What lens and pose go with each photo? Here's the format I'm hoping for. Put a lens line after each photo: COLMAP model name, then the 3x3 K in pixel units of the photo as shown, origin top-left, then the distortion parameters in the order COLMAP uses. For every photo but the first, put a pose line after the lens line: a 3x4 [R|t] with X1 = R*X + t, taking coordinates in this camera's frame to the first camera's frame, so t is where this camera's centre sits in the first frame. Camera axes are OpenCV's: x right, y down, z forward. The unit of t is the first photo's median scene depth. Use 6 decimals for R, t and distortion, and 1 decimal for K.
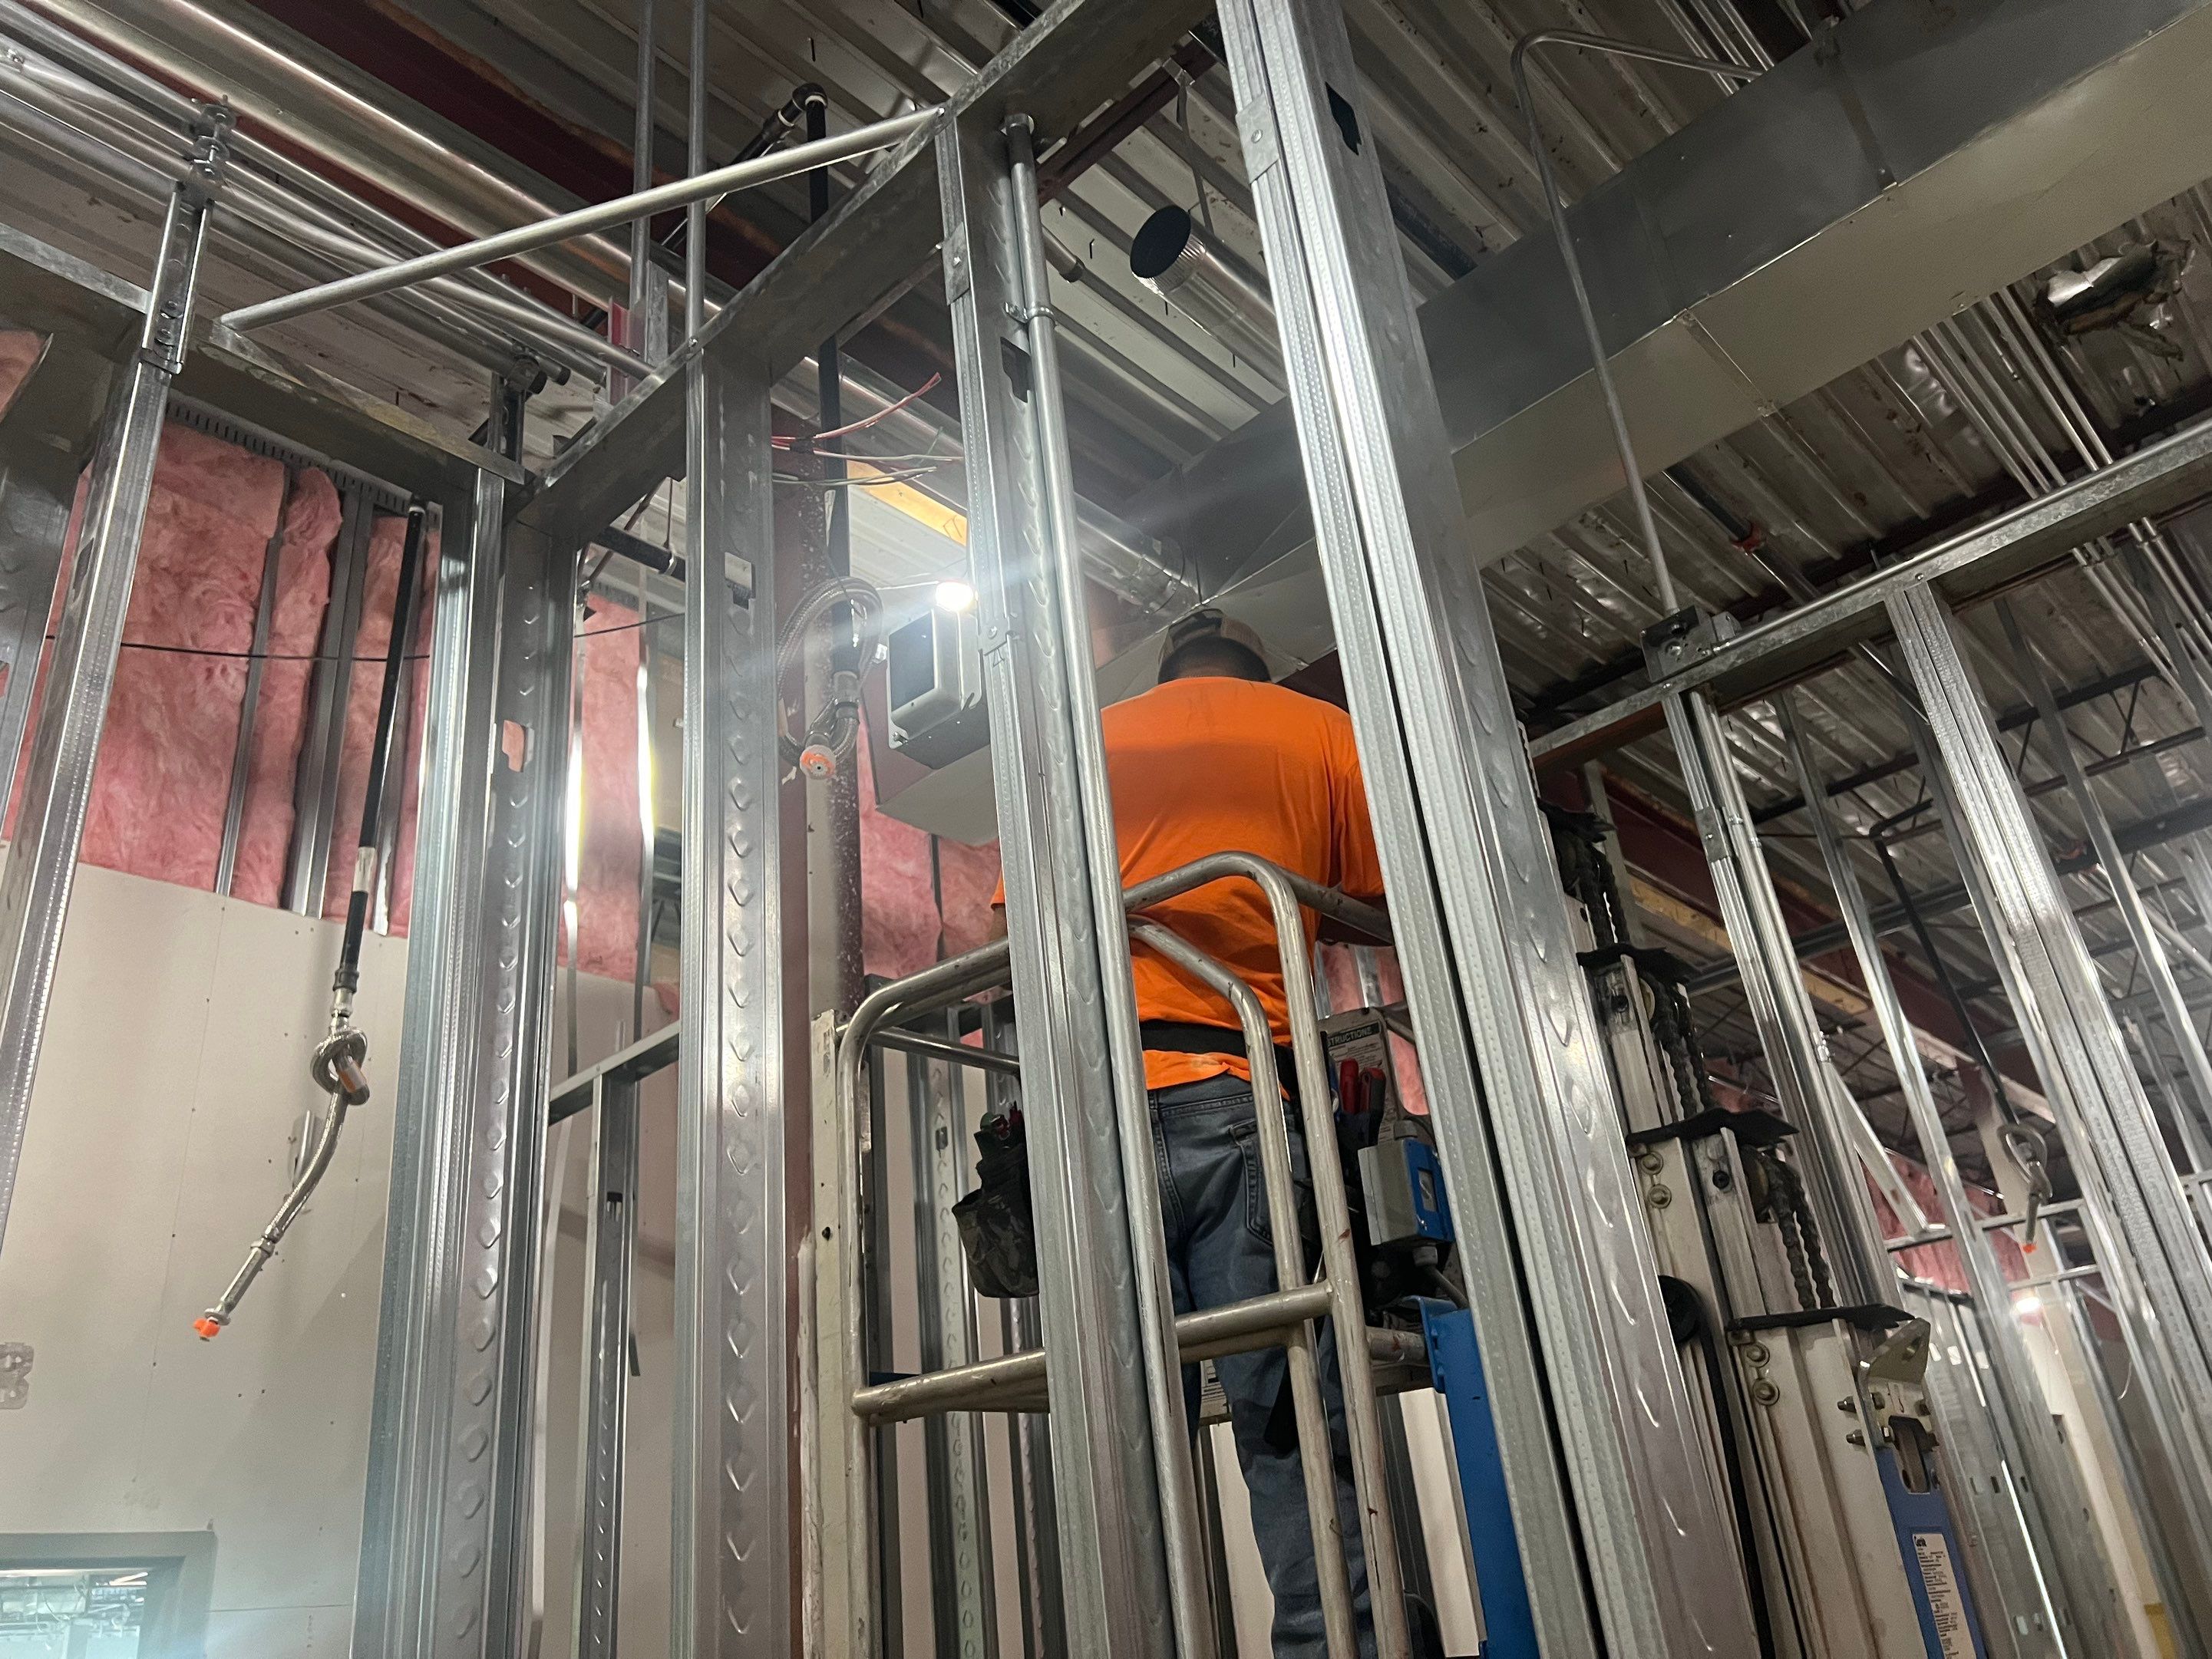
lens RADIAL K [[1634.6, 0, 1106.0], [0, 1634.6, 829.5], [0, 0, 1]] dist [0.052181, -0.060905]
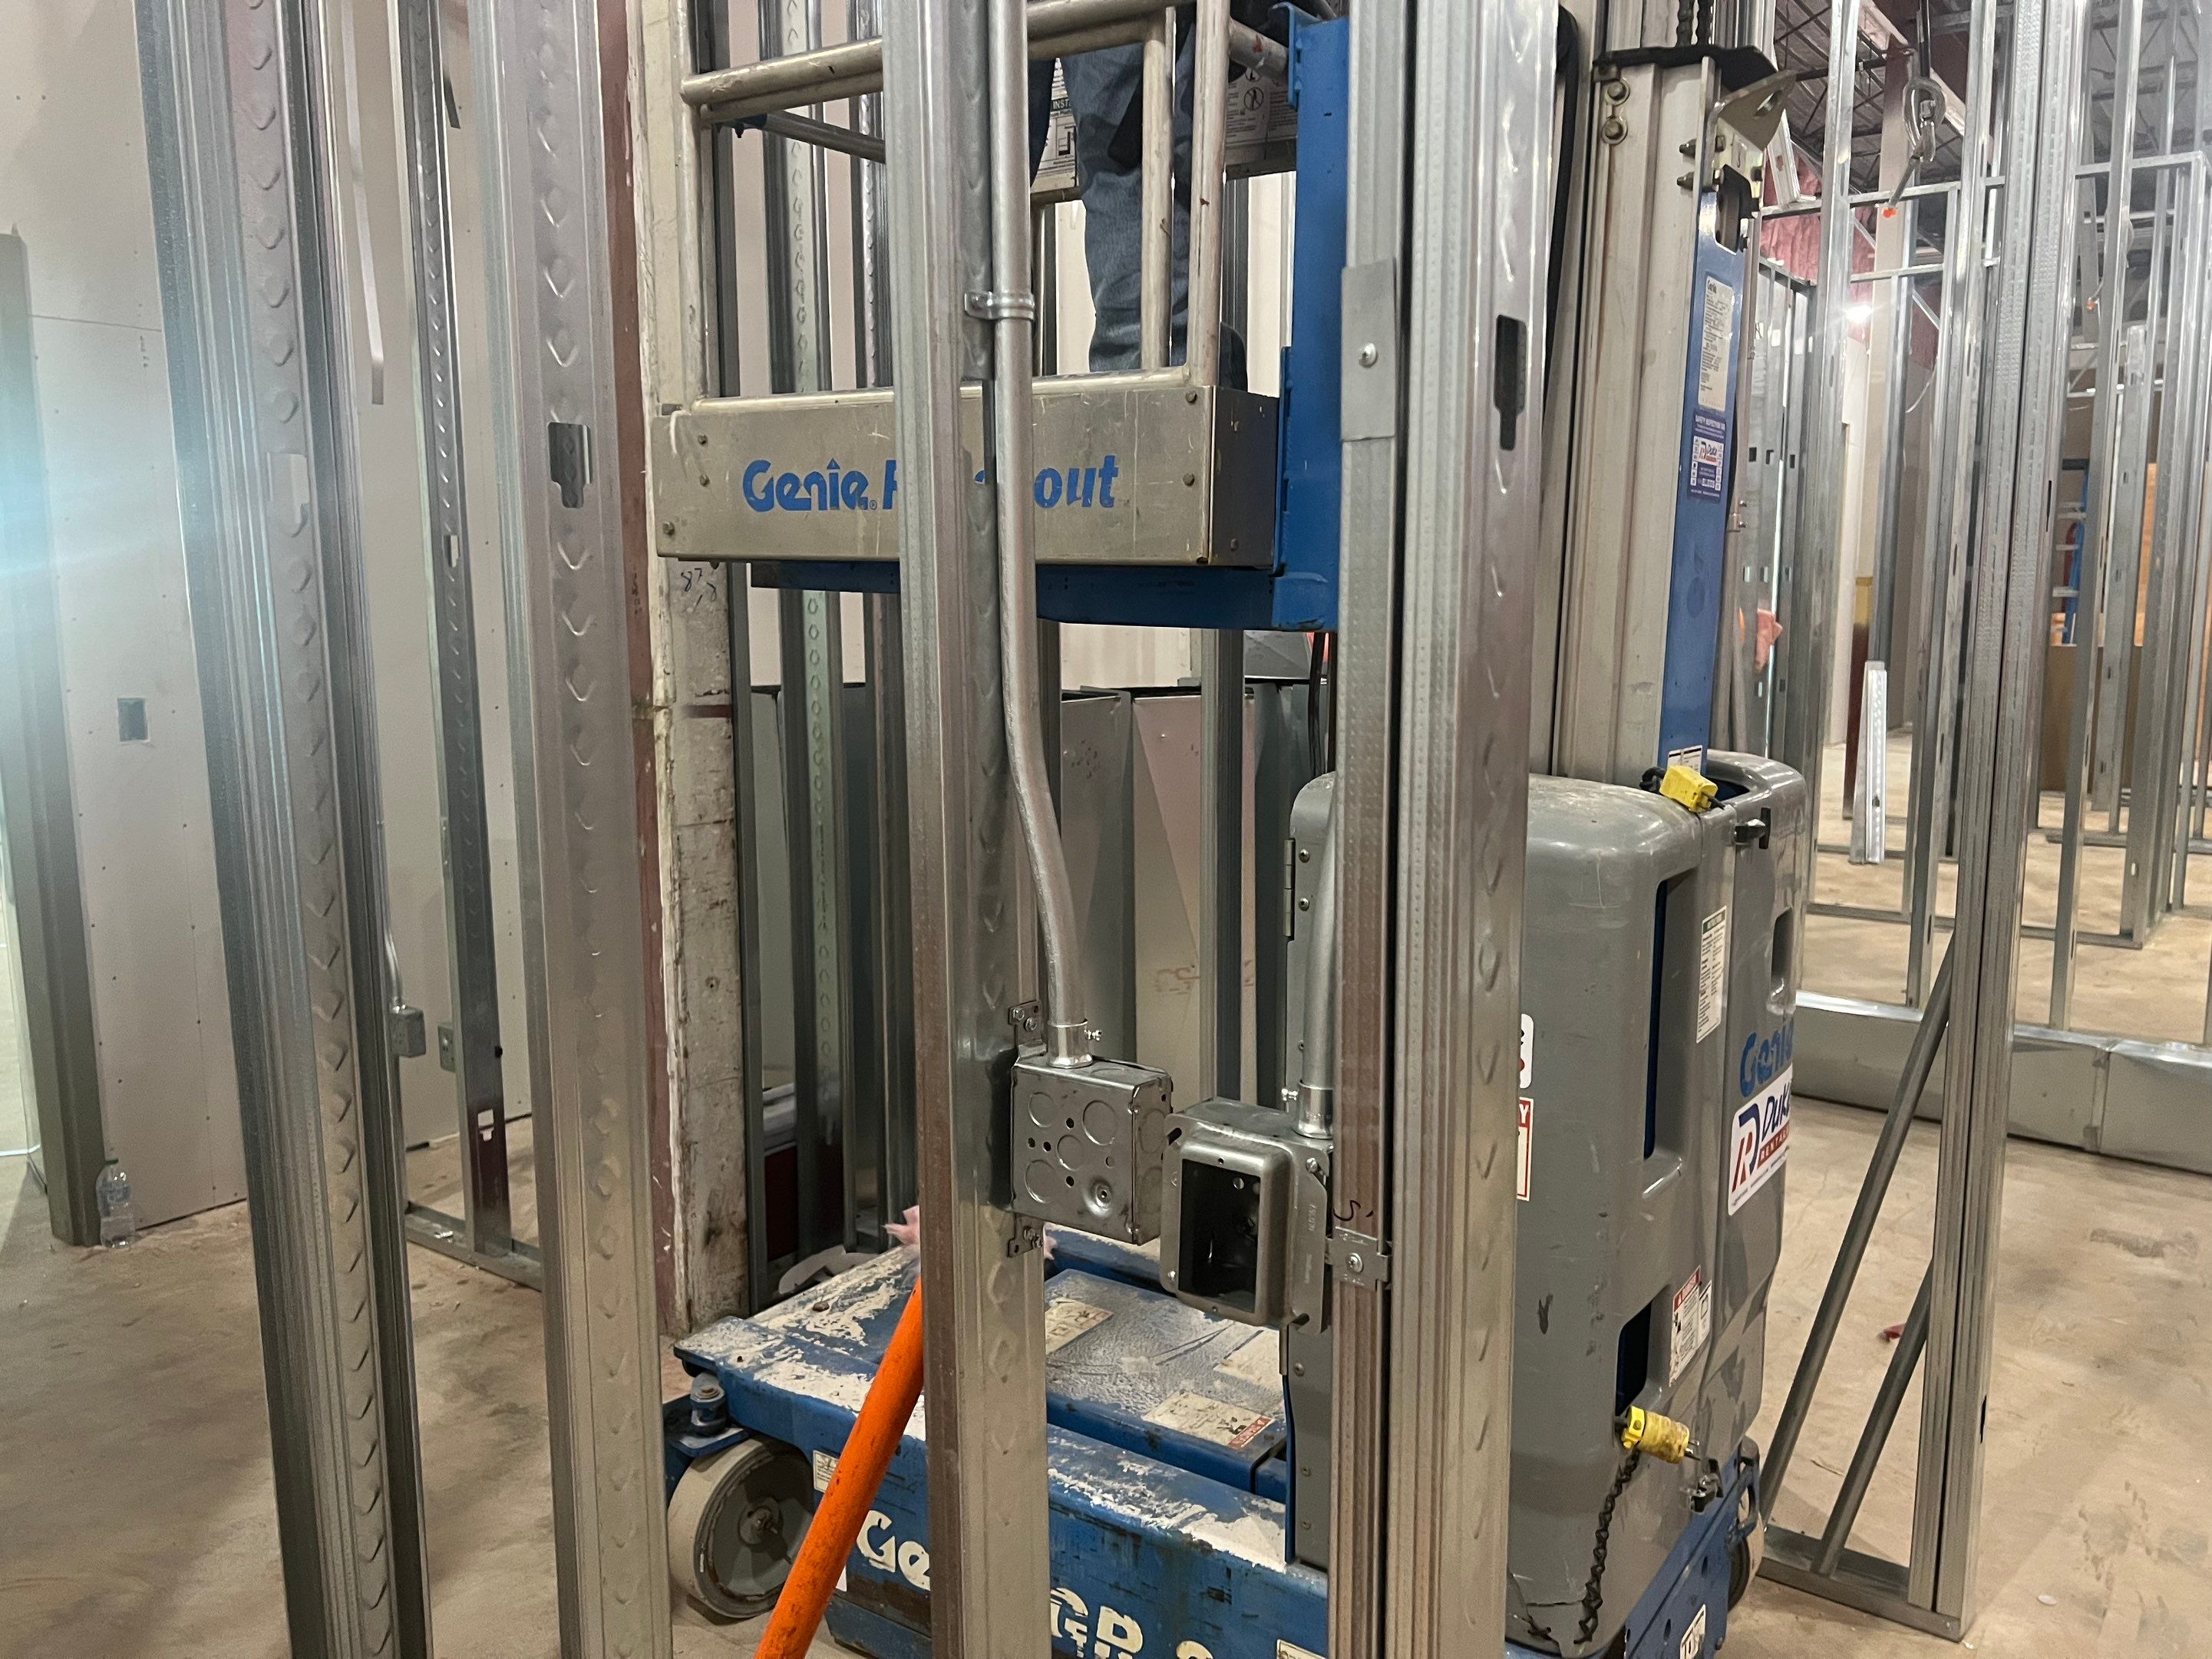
lens RADIAL K [[1634.6, 0, 1106.0], [0, 1634.6, 829.5], [0, 0, 1]] dist [0.052181, -0.060905]
pose [[0.990310, 0.083798, 0.110742, 0.020338], [-0.131517, 0.822016, 0.554070, 0.157657], [-0.044602, -0.563265, 0.825071, -0.036319]]
